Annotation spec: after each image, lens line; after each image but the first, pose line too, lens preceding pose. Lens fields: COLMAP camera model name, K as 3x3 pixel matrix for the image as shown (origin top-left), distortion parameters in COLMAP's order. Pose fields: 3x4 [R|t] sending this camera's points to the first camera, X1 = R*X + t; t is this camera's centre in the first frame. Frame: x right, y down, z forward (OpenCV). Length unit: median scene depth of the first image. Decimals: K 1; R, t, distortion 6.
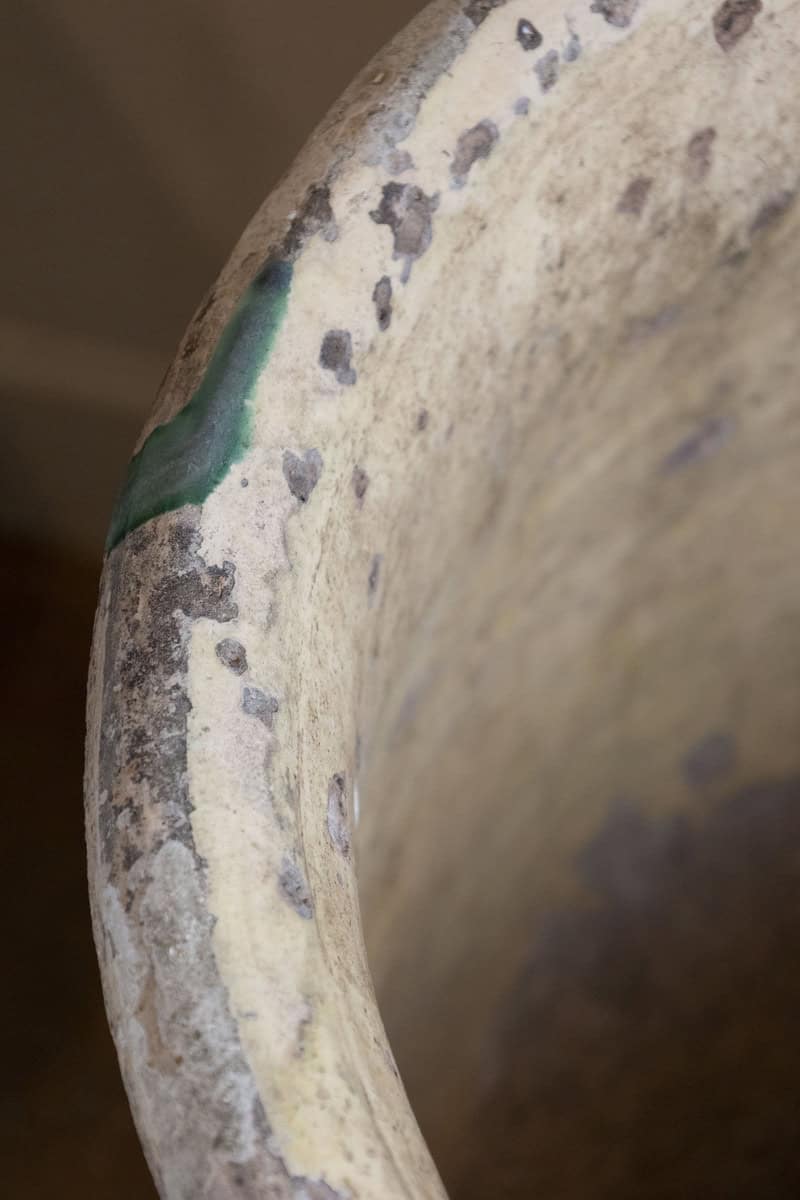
lens RADIAL K [[3328.0, 0, 400.0], [0, 3328.0, 600.0], [0, 0, 1]] dist [0.077954, 0.984227]
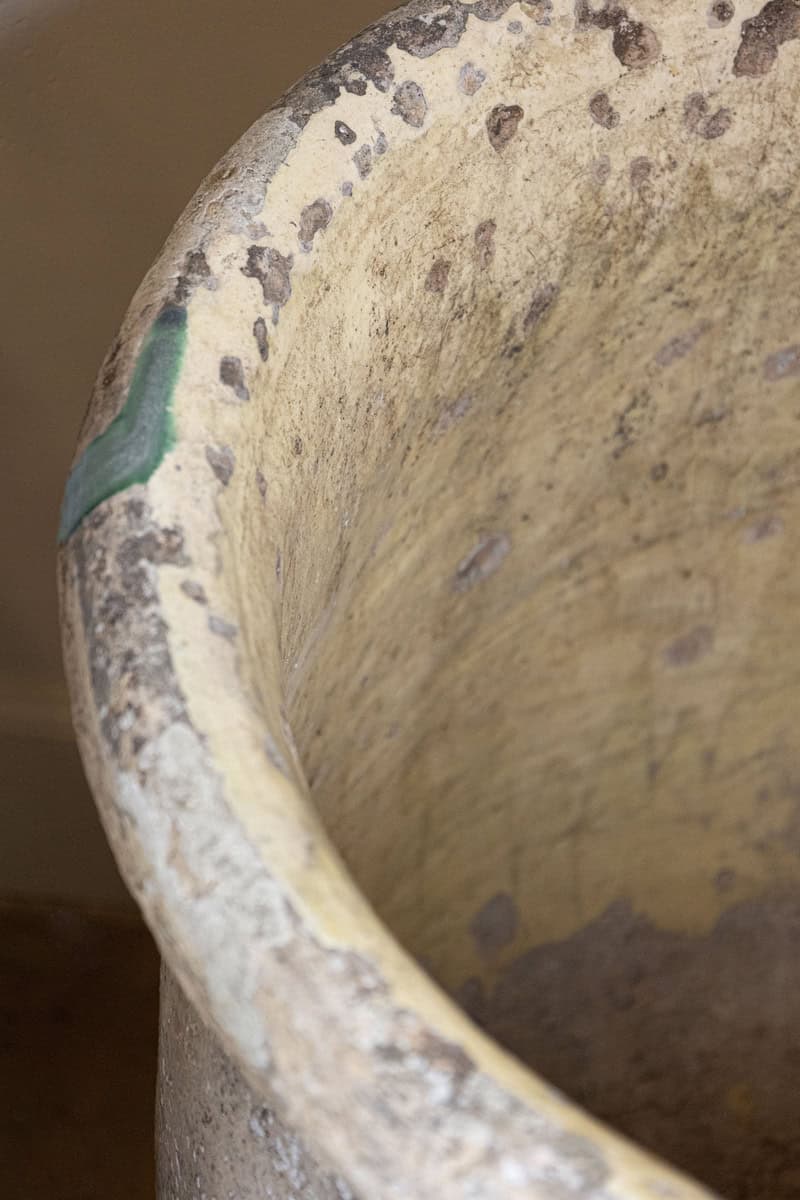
lens RADIAL K [[3511.2, 0, 400.0], [0, 3511.2, 600.0], [0, 0, 1]] dist [0.256984, 0.049956]
pose [[0.984504, -0.095952, 0.146783, -0.148749], [0.122548, 0.975164, -0.184493, 0.238259], [-0.125435, 0.199623, 0.971811, -0.208303]]
